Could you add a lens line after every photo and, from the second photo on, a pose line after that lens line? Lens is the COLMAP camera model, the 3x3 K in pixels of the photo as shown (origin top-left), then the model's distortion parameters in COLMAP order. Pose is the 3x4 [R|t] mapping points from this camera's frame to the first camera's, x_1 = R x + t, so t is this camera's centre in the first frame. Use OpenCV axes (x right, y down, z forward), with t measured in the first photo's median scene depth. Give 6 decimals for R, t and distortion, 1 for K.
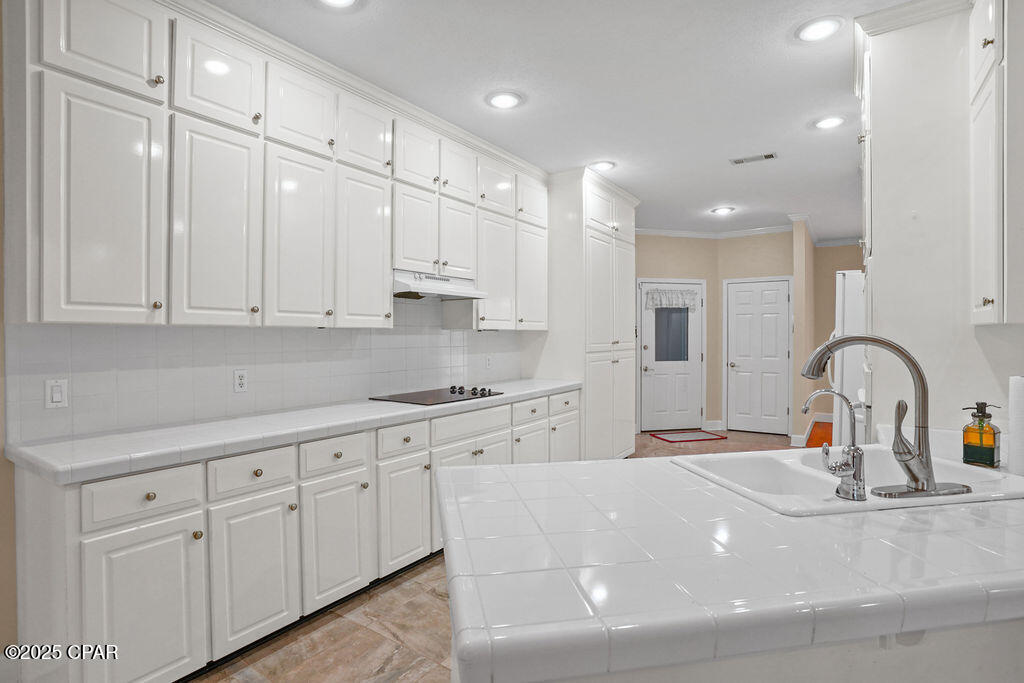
lens RADIAL K [[511.5, 0, 507.6], [0, 511.5, 336.9], [0, 0, 1]] dist [-0.088194, 0.043819]
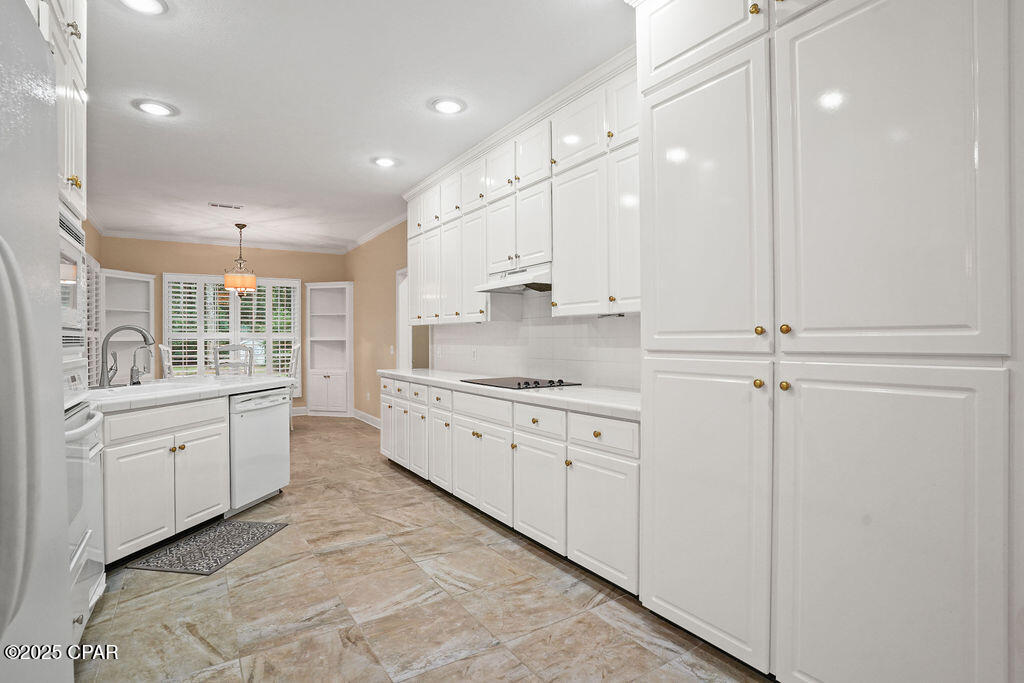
lens RADIAL K [[511.5, 0, 507.6], [0, 511.5, 336.9], [0, 0, 1]] dist [-0.088194, 0.043819]
pose [[-0.384273, -0.000933, -0.923219, 0.939410], [0.002594, 0.999994, -0.002090, 0.025587], [0.923216, -0.003198, -0.384268, 1.531067]]
